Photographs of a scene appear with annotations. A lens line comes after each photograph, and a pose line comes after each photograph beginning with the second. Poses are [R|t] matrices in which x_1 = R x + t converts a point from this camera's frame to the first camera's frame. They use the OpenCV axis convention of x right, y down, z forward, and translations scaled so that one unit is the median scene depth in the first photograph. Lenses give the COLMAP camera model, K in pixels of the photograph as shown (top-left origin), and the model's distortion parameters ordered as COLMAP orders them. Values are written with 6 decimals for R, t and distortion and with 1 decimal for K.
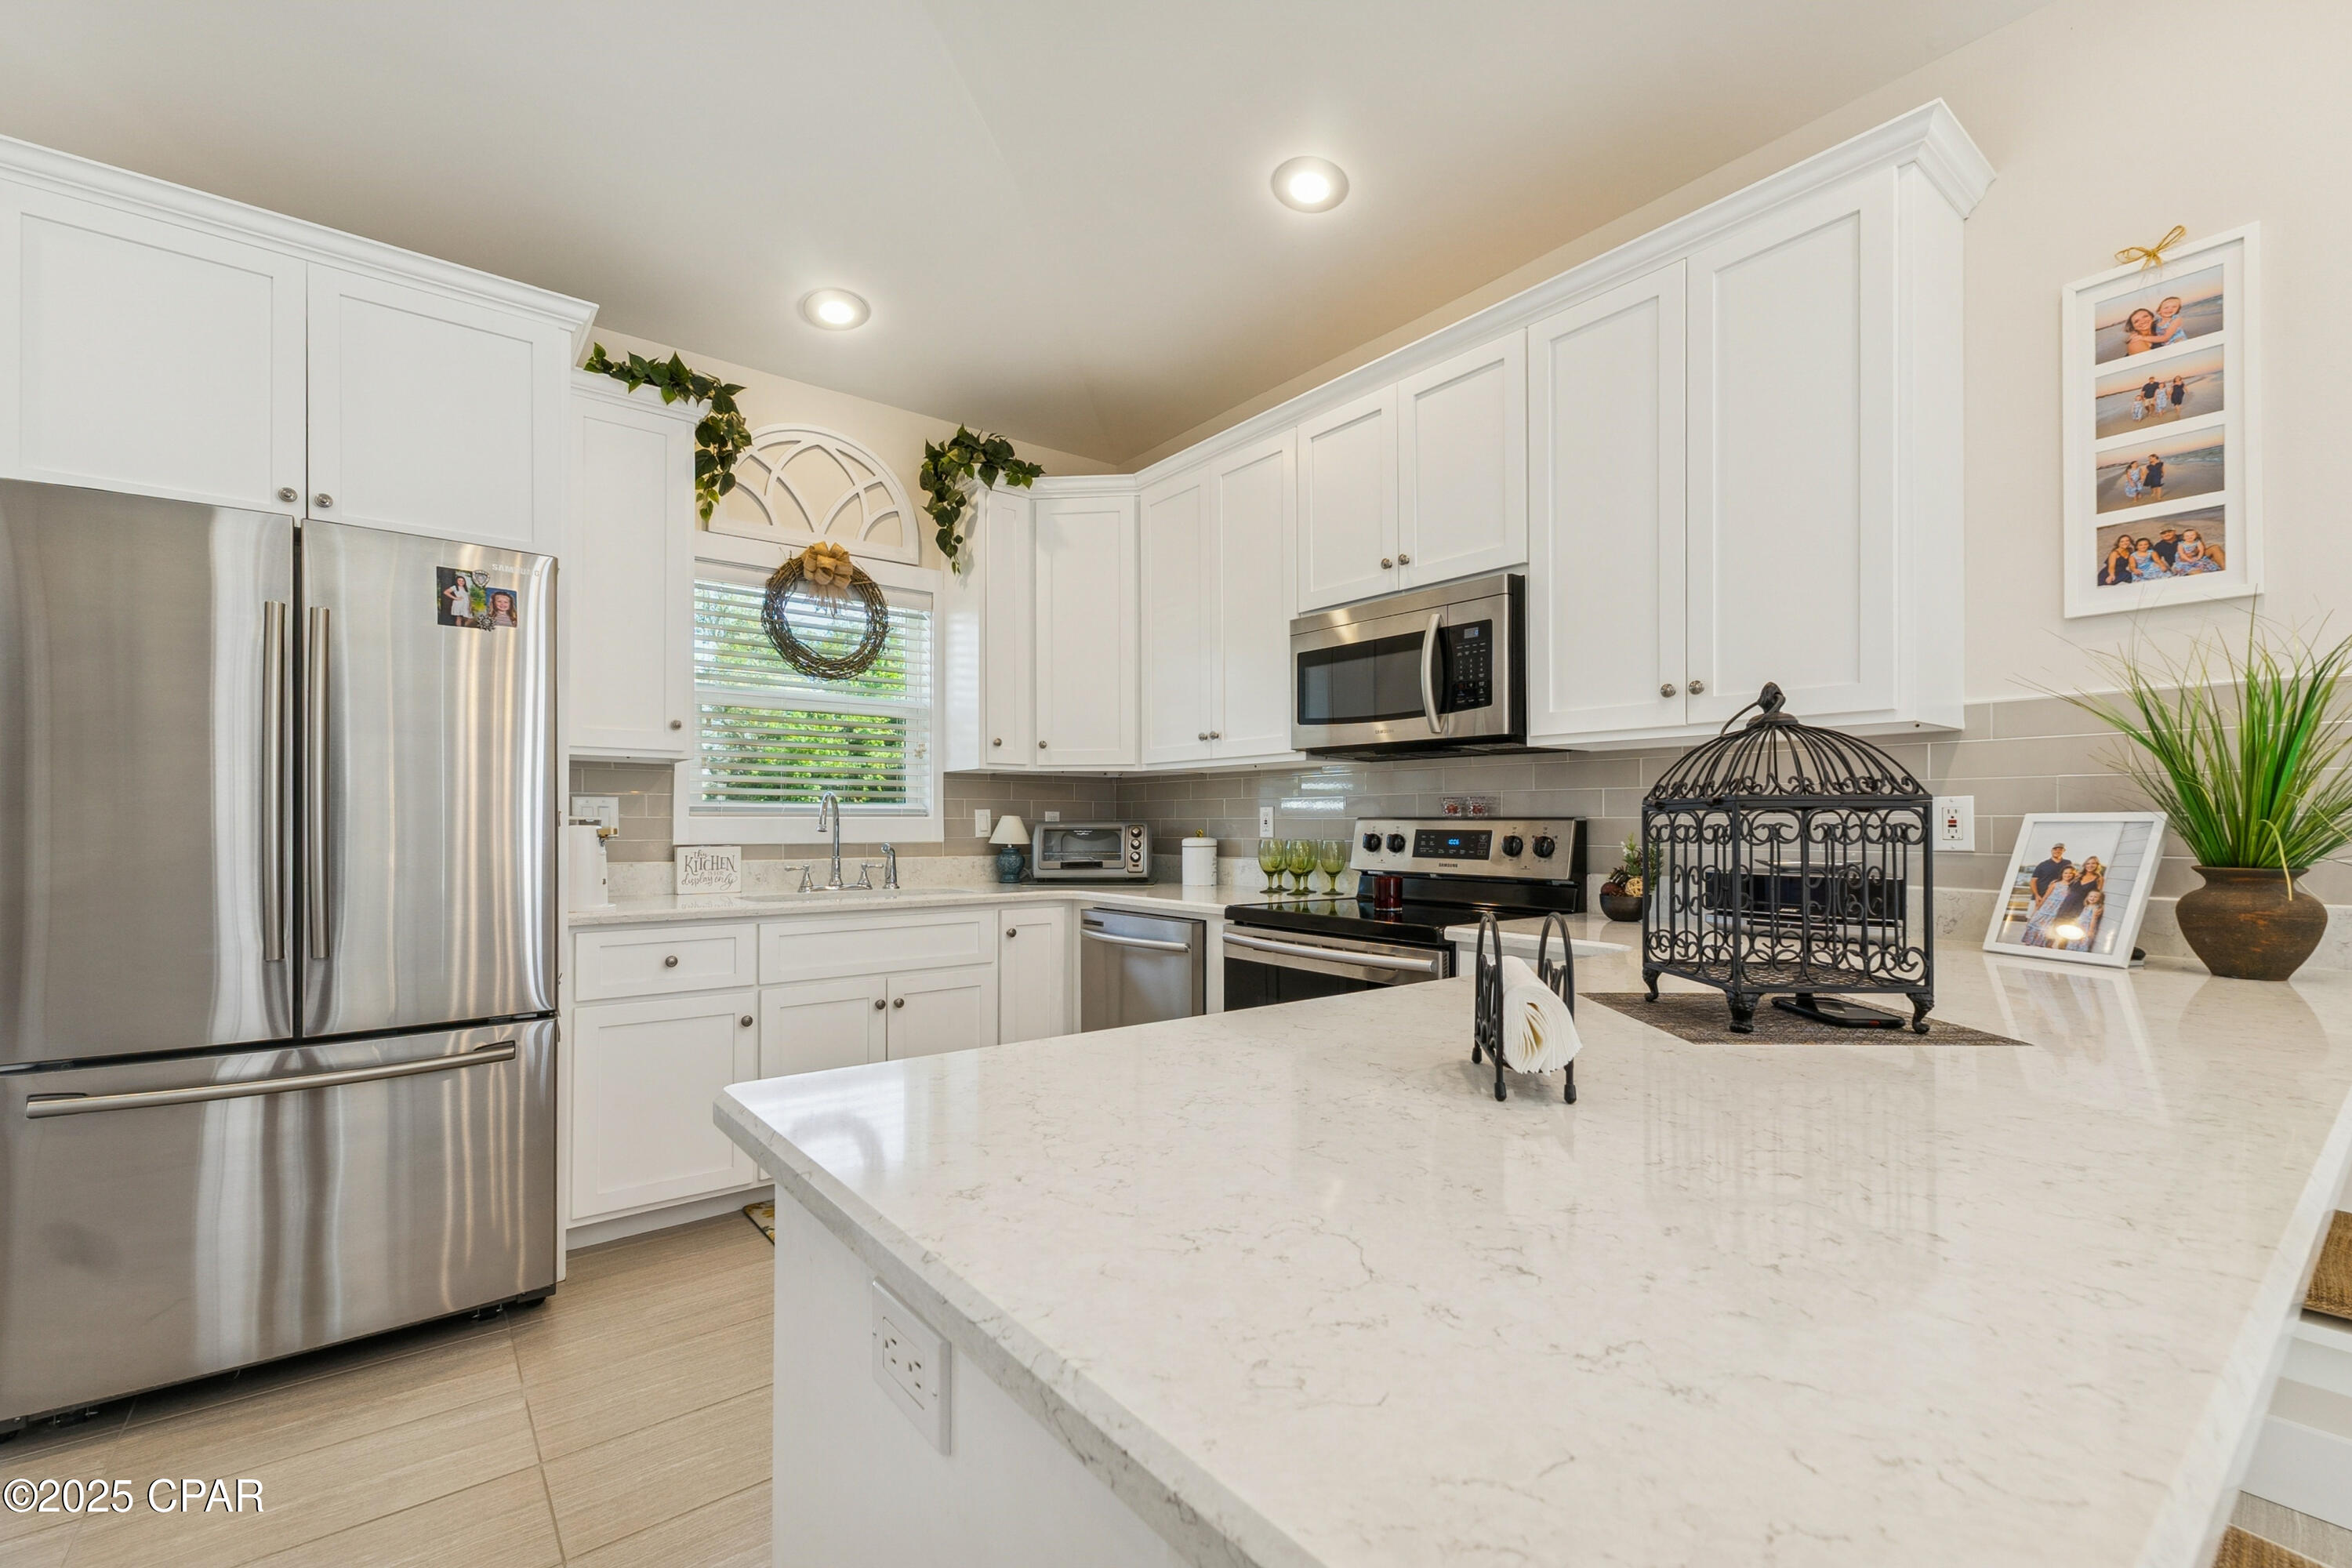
lens RADIAL K [[990.8, 0, 1170.0], [0, 990.8, 804.1], [0, 0, 1]] dist [0.008427, -0.000369]
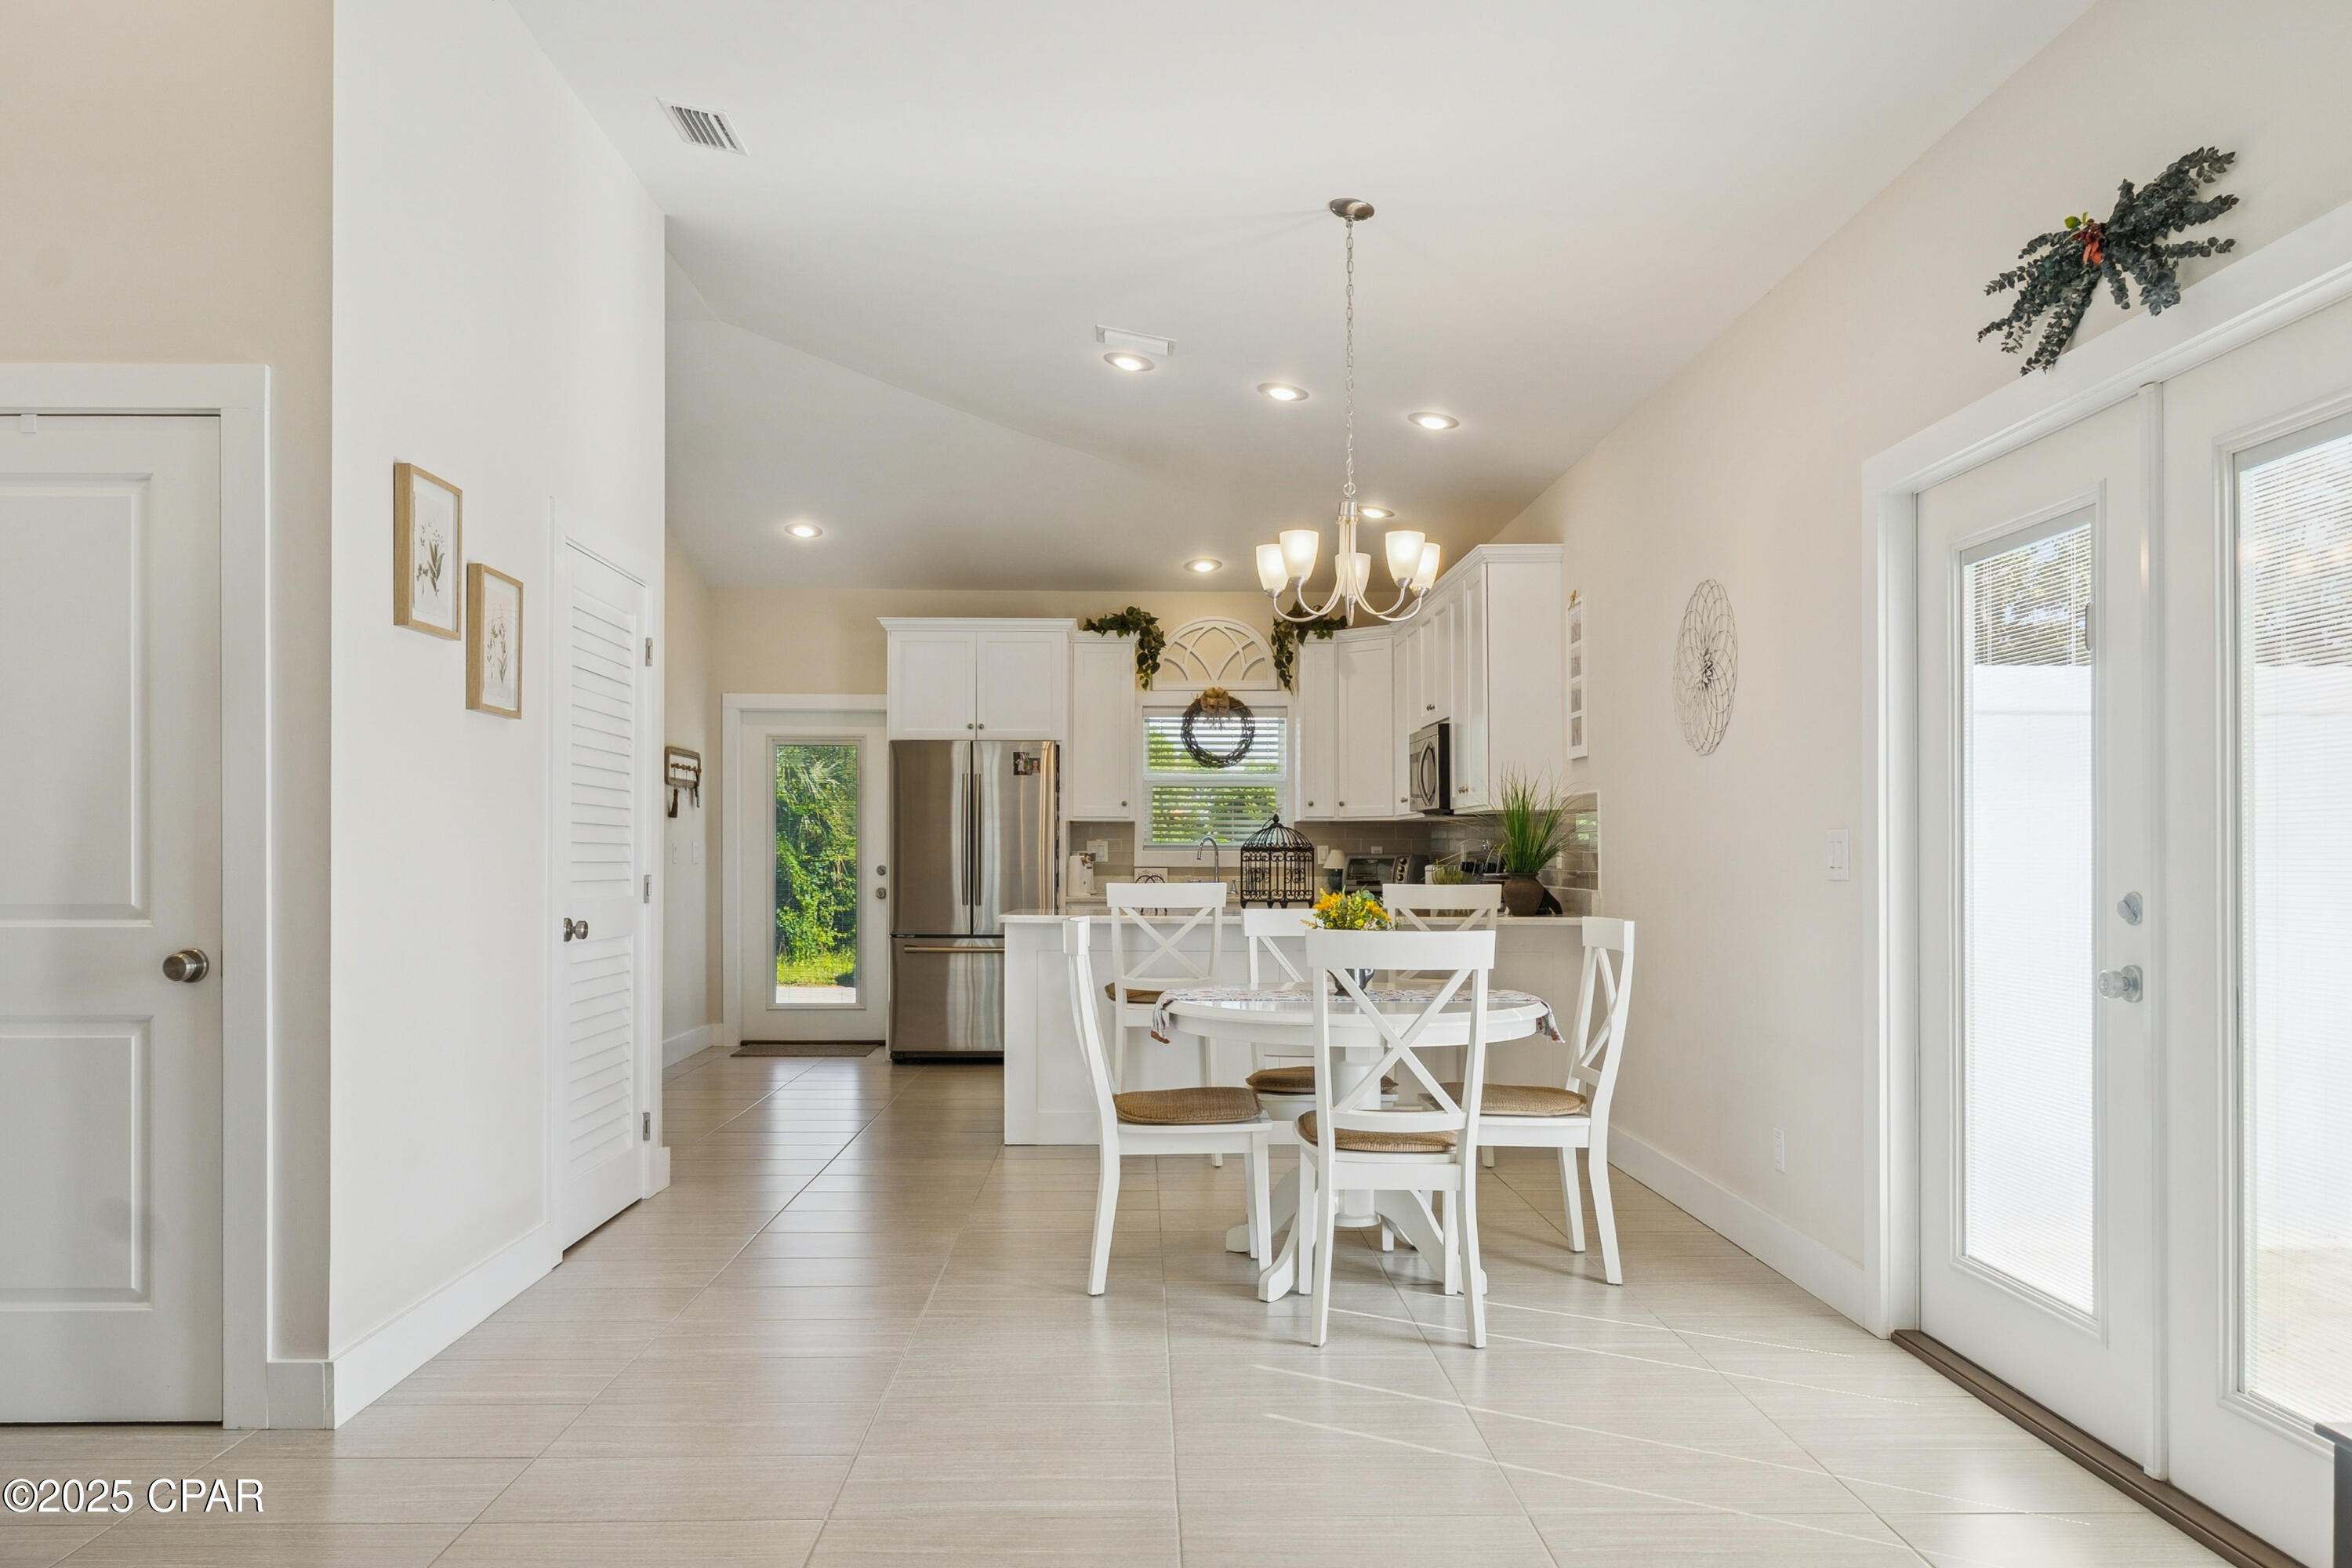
lens RADIAL K [[1626.0, 0, 1173.4], [0, 1626.0, 807.2], [0, 0, 1]] dist [-0.020986, -0.000664]
pose [[0.796808, -0.013350, -0.604086, 1.299178], [0.008601, 0.999905, -0.010753, -0.031652], [0.604172, 0.003372, 0.796847, -1.277160]]
